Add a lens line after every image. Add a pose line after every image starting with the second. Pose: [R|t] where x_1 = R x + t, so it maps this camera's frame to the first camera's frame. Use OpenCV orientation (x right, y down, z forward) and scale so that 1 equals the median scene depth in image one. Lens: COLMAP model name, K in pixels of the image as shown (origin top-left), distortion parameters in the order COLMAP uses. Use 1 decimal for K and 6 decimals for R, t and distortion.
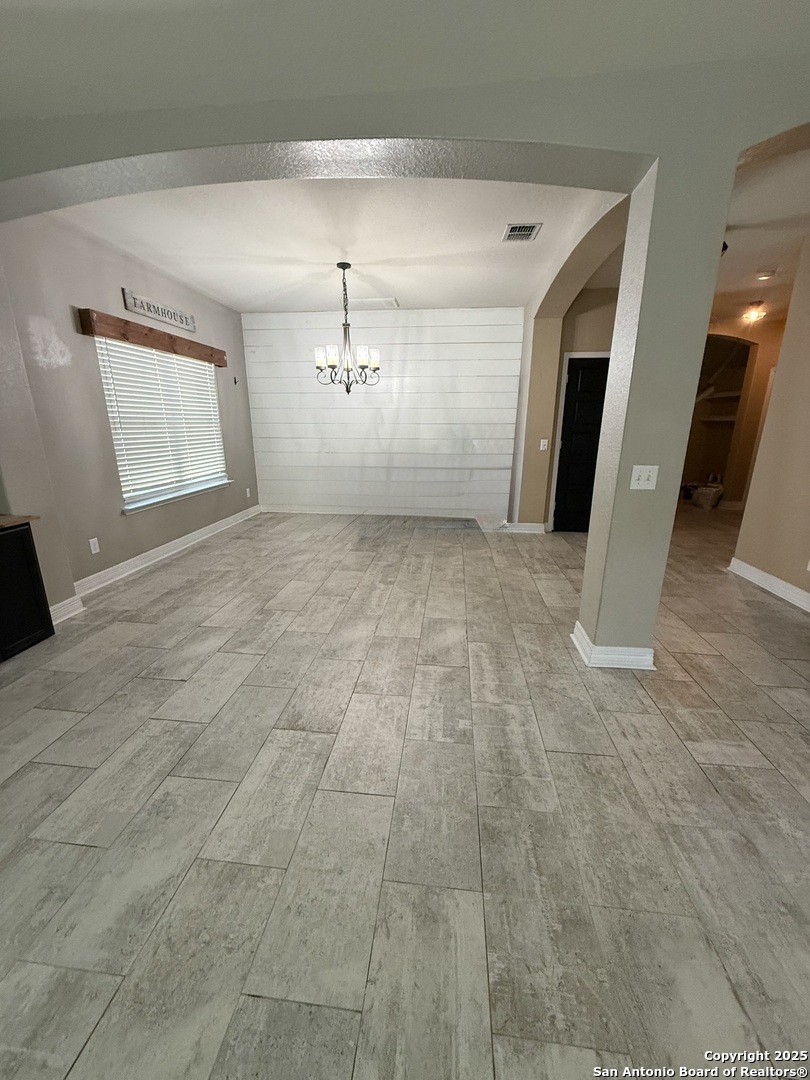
lens RADIAL K [[427.9, 0, 404.2], [0, 427.9, 540.1], [0, 0, 1]] dist [-0.000084, 0.000463]
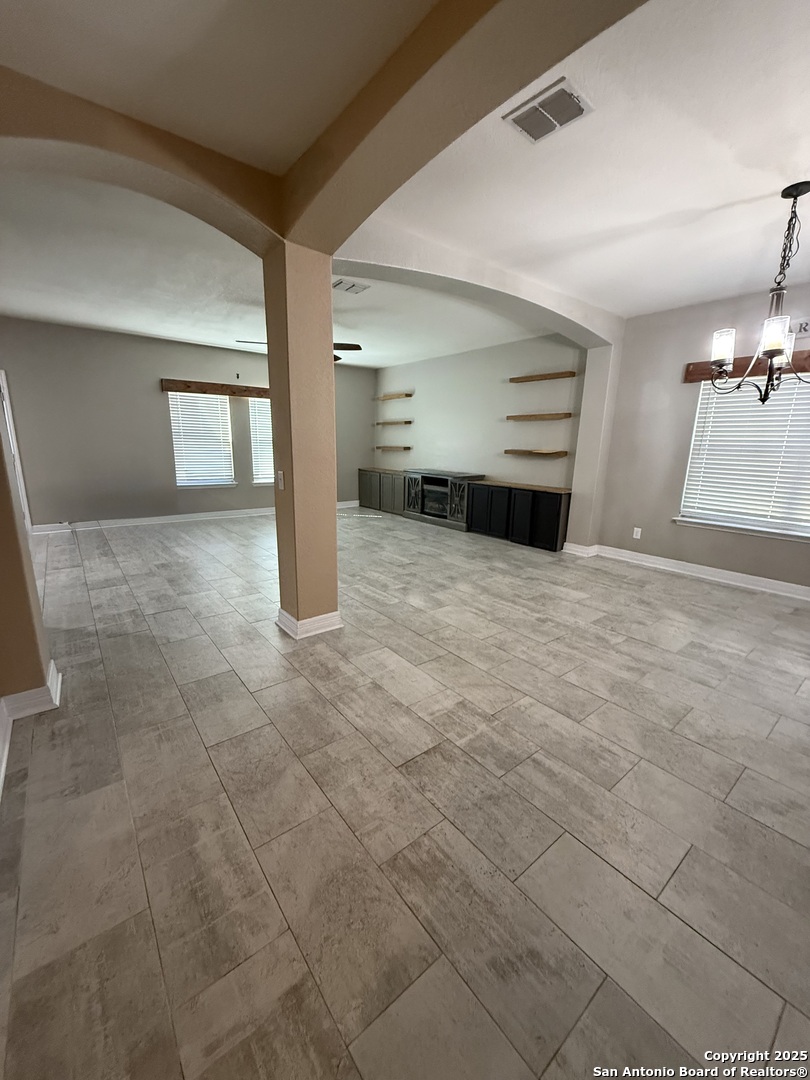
lens RADIAL K [[427.9, 0, 404.2], [0, 427.9, 540.1], [0, 0, 1]] dist [-0.000084, 0.000463]
pose [[-0.711494, 0.140877, -0.688426, 0.772944], [-0.208505, 0.893250, 0.398283, -0.352606], [0.671045, 0.426917, -0.606169, 1.282727]]
